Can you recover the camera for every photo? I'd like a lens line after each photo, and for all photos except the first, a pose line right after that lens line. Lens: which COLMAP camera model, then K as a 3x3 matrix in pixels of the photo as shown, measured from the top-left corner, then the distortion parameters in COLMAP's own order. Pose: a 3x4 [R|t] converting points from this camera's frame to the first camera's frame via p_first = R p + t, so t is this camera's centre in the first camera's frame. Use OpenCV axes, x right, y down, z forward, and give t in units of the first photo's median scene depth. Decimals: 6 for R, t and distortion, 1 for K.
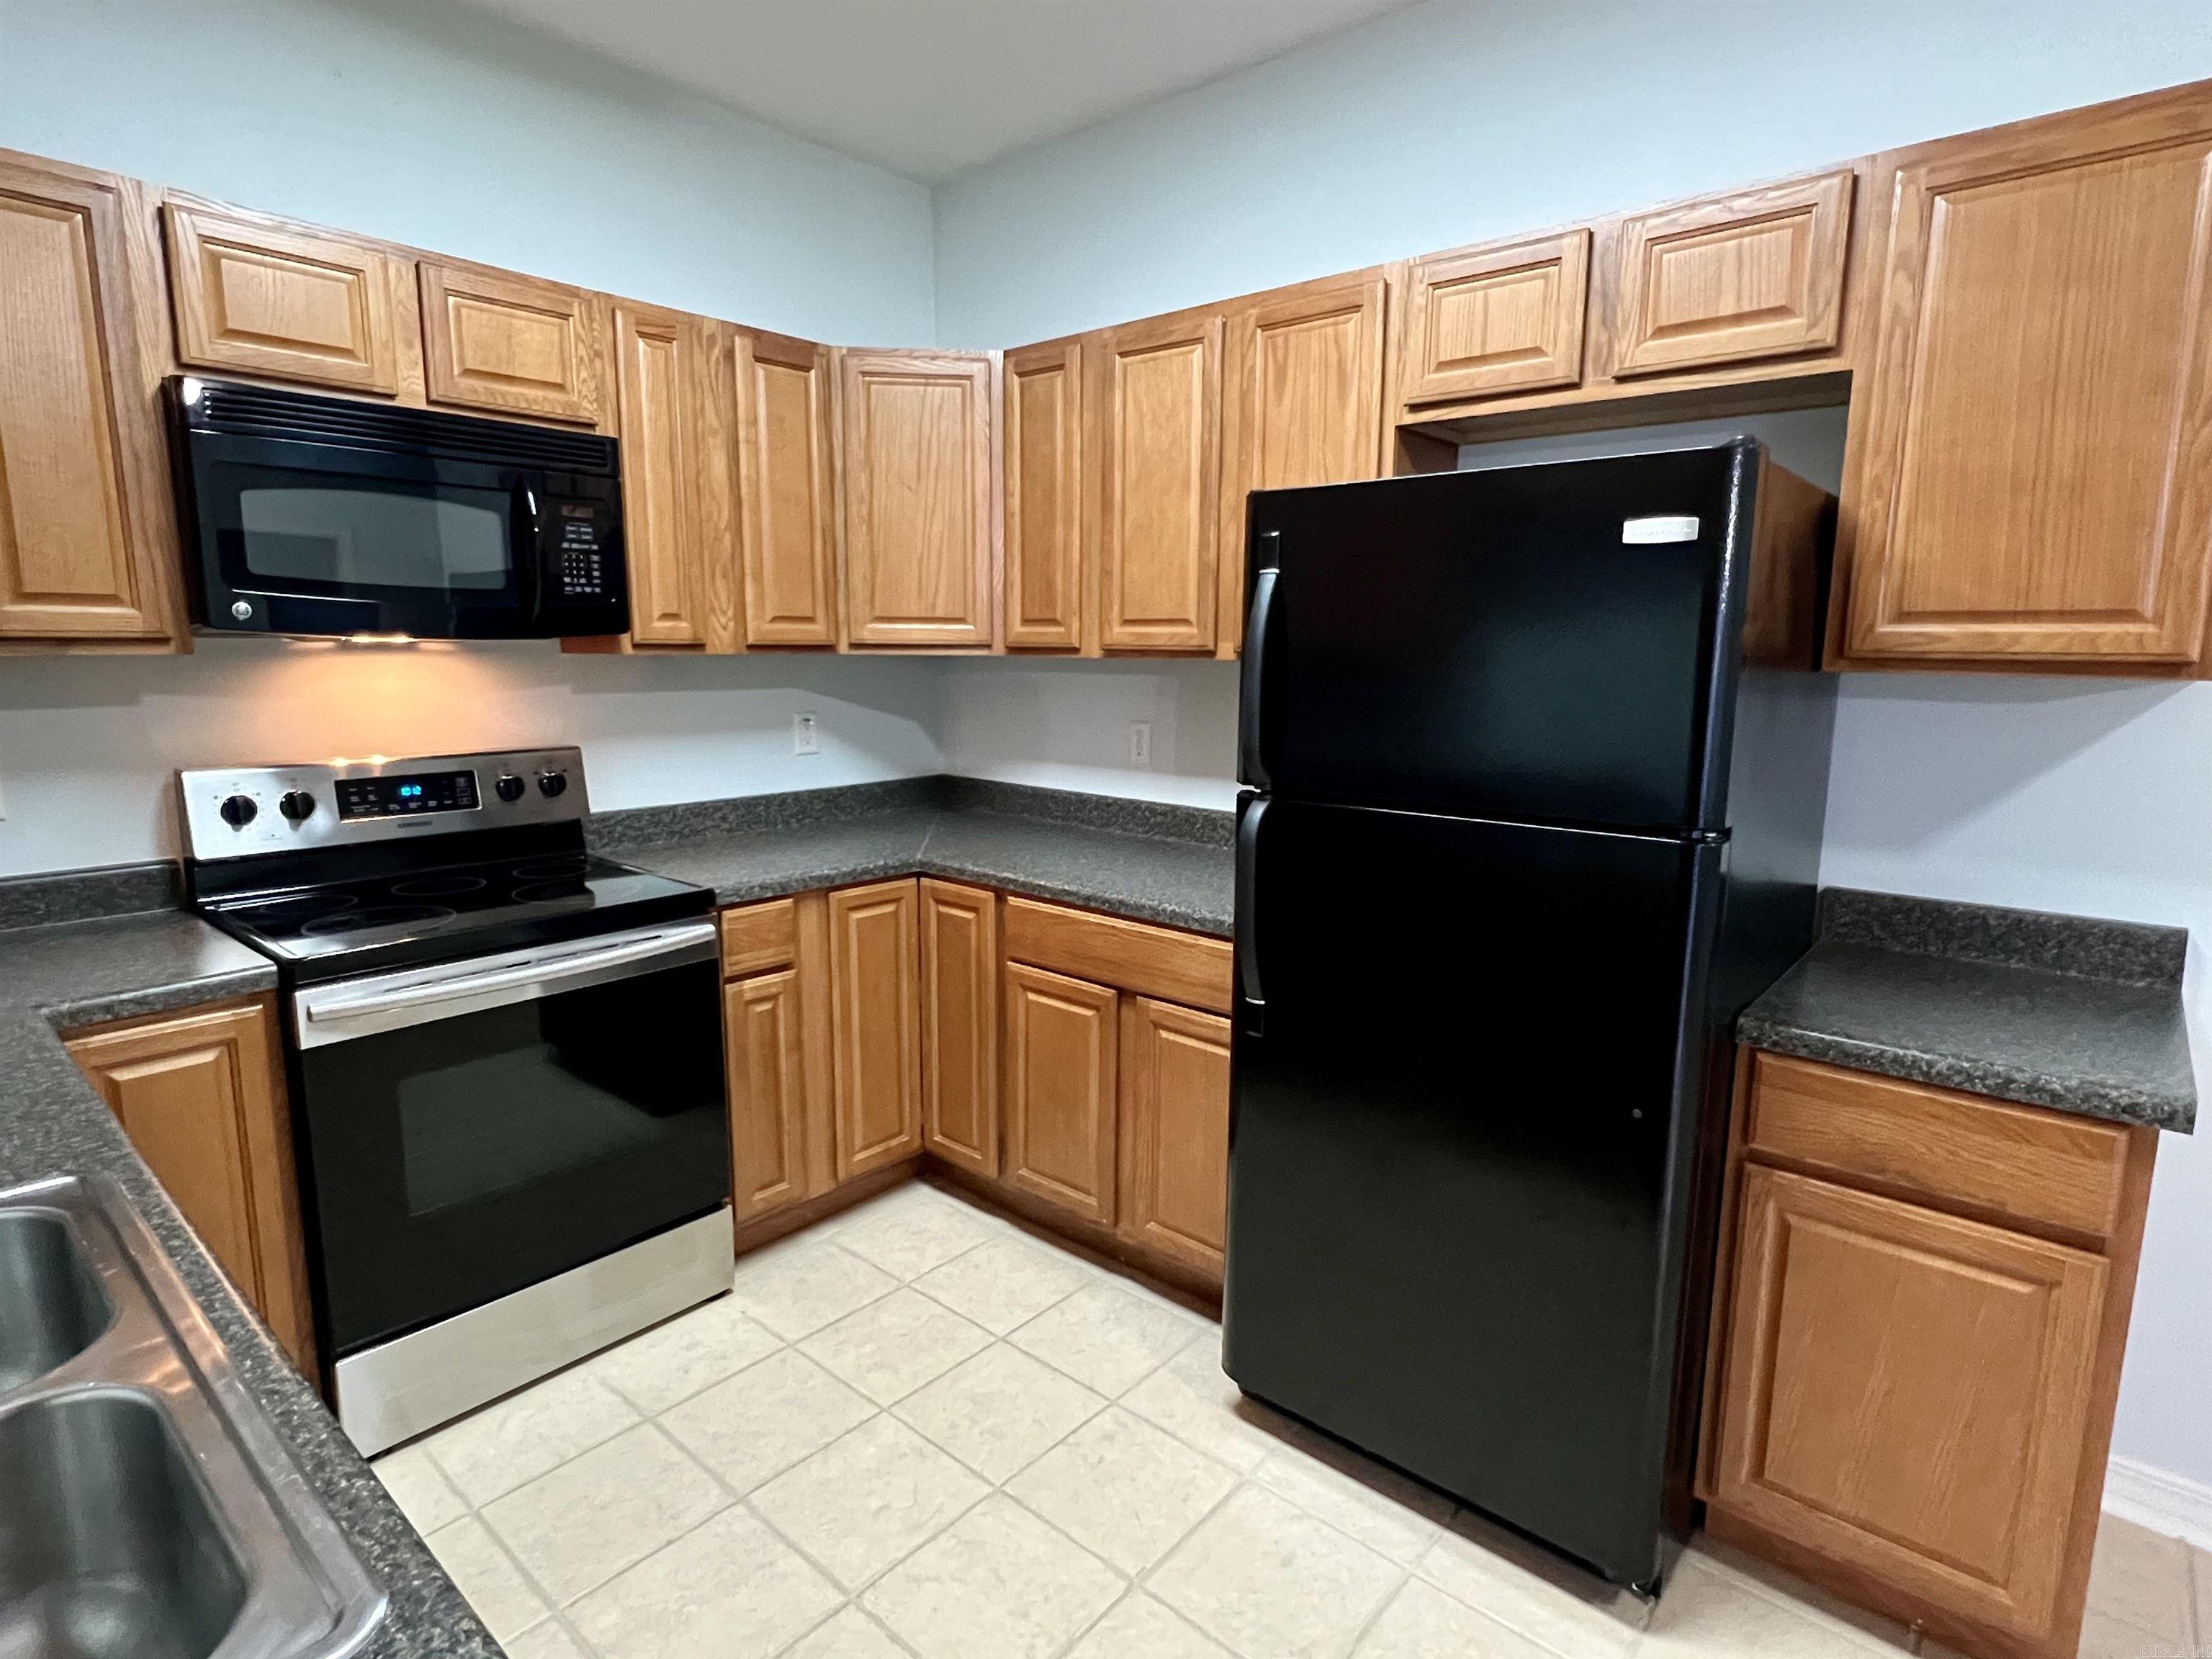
lens RADIAL K [[1147.1, 0, 1101.9], [0, 1147.1, 832.1], [0, 0, 1]] dist [-0.001573, -0.000158]
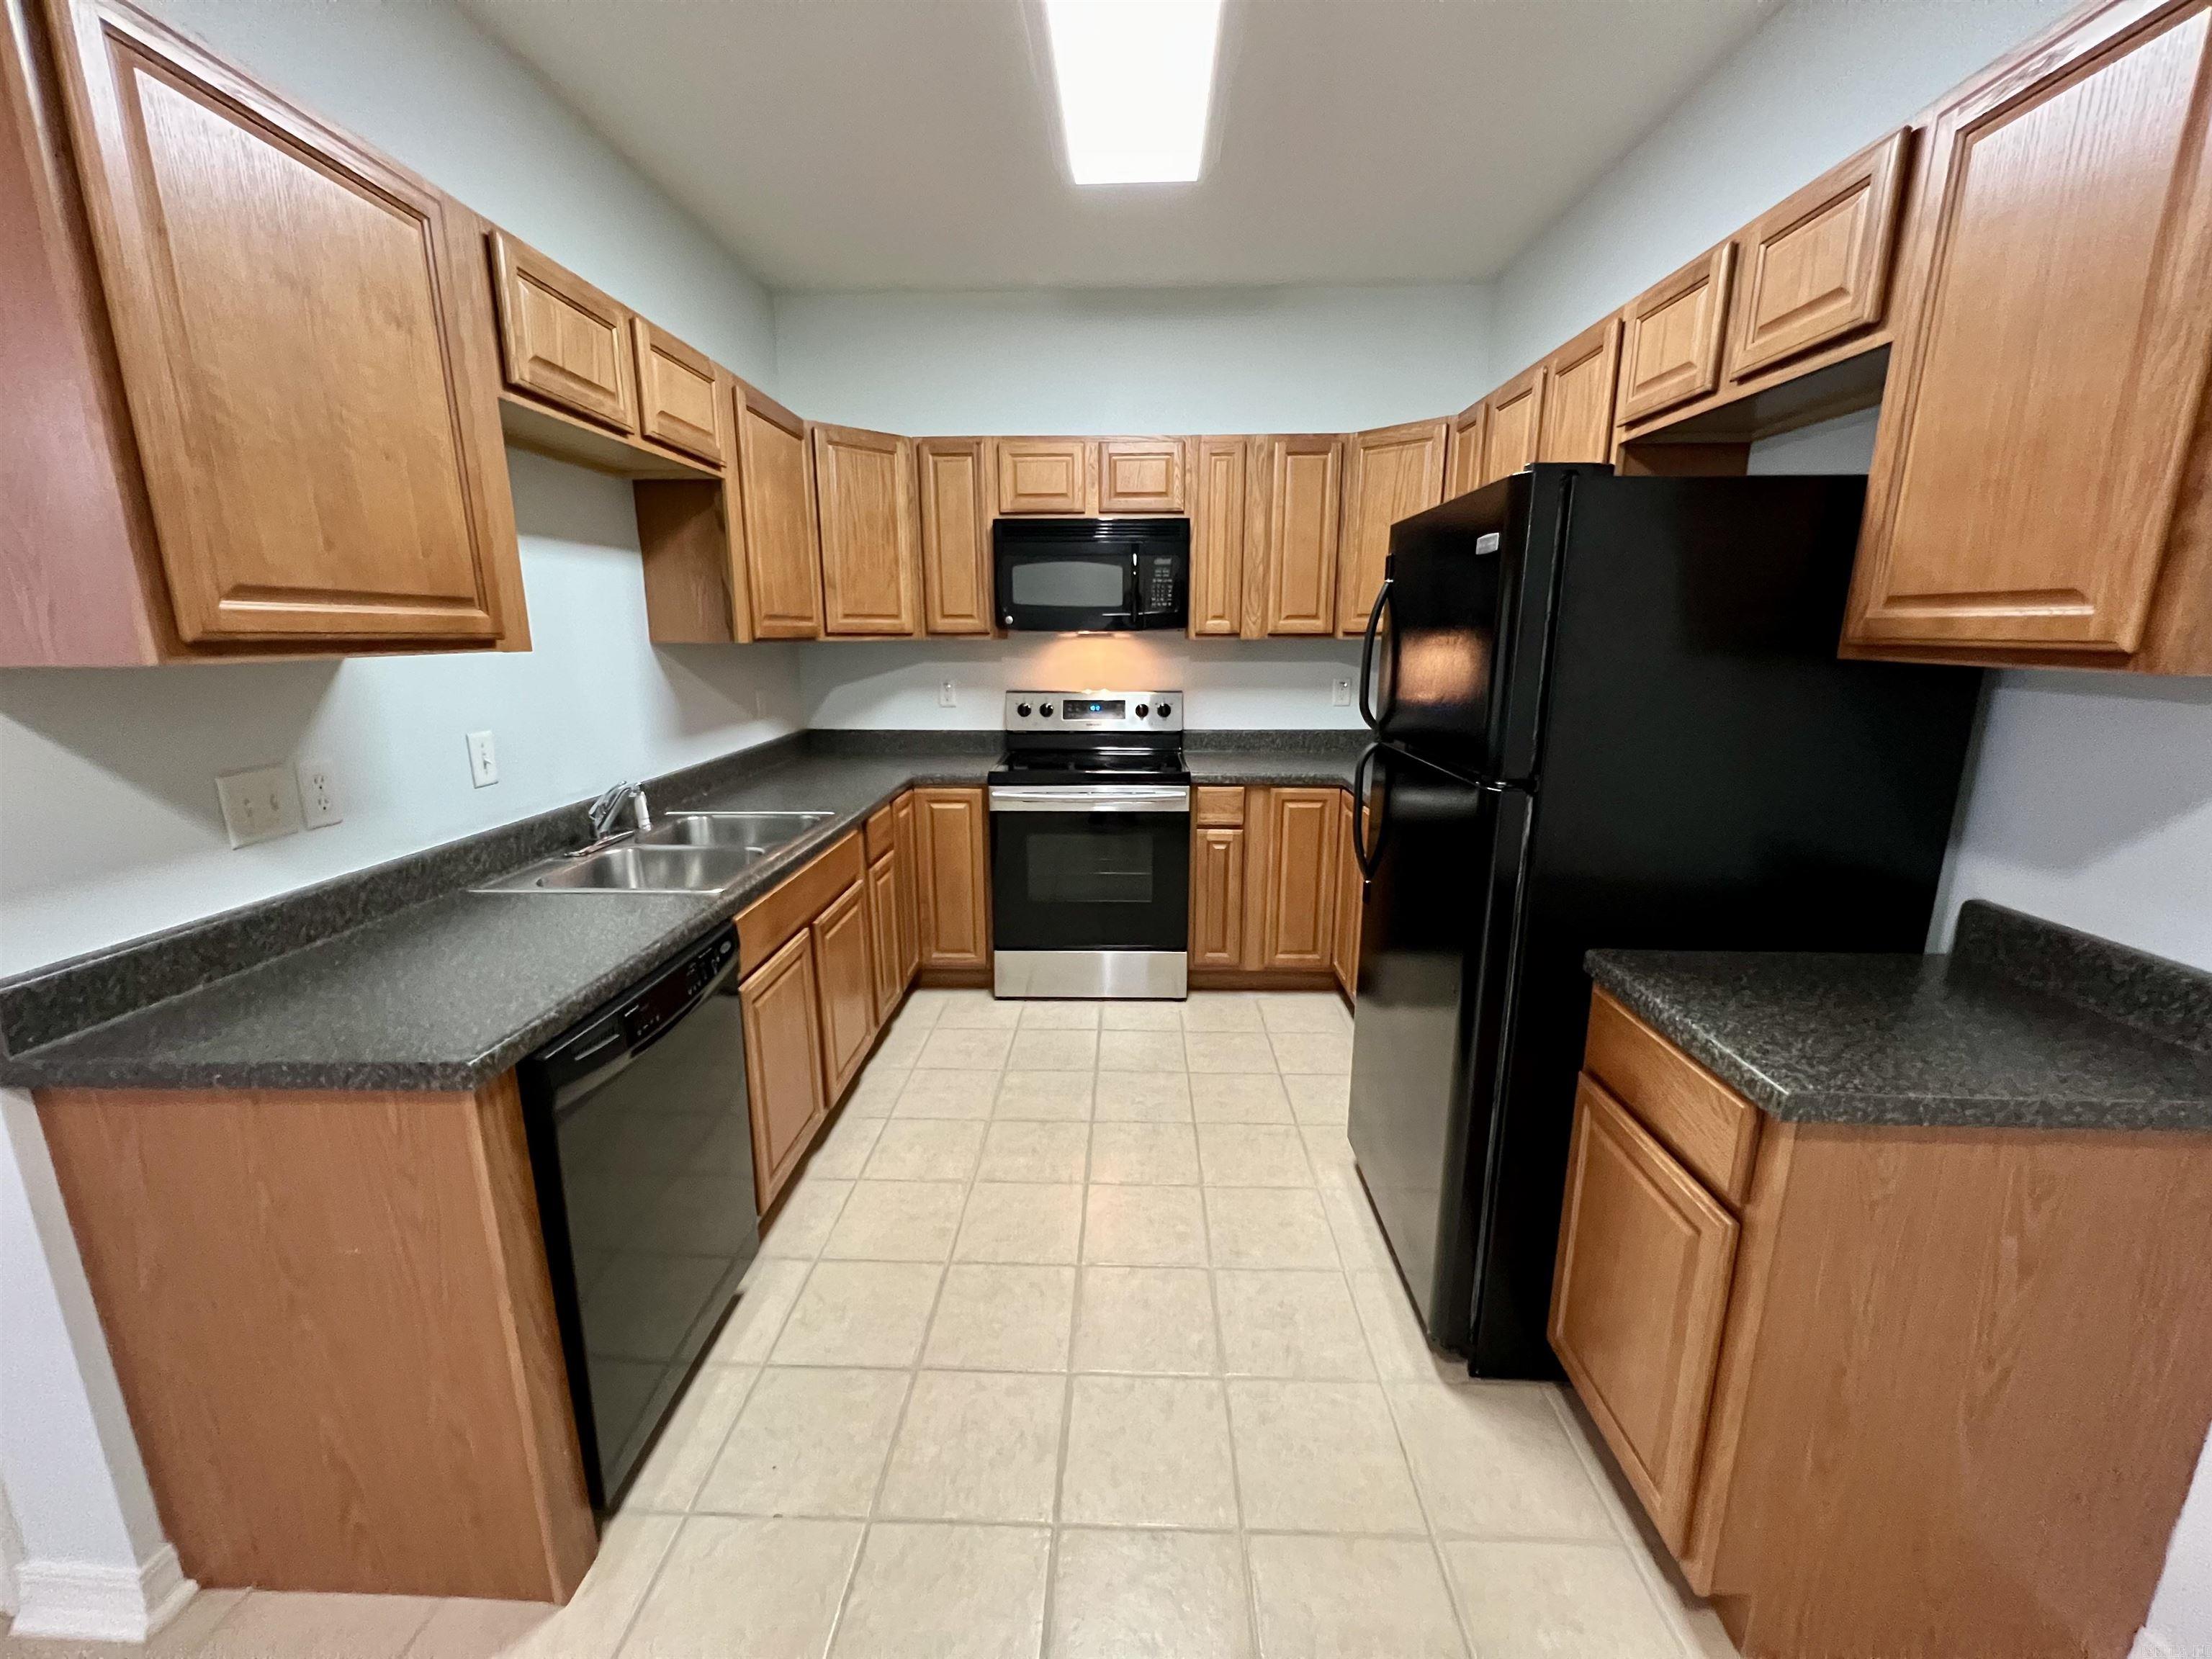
lens RADIAL K [[882.2, 0, 1106.0], [0, 882.2, 829.5], [0, 0, 1]] dist [-0.001949, 0.000354]
pose [[0.632823, 0.163751, -0.756783, 0.628346], [-0.118120, 0.986358, 0.114654, -0.004913], [0.765234, 0.016835, 0.643532, 0.019518]]
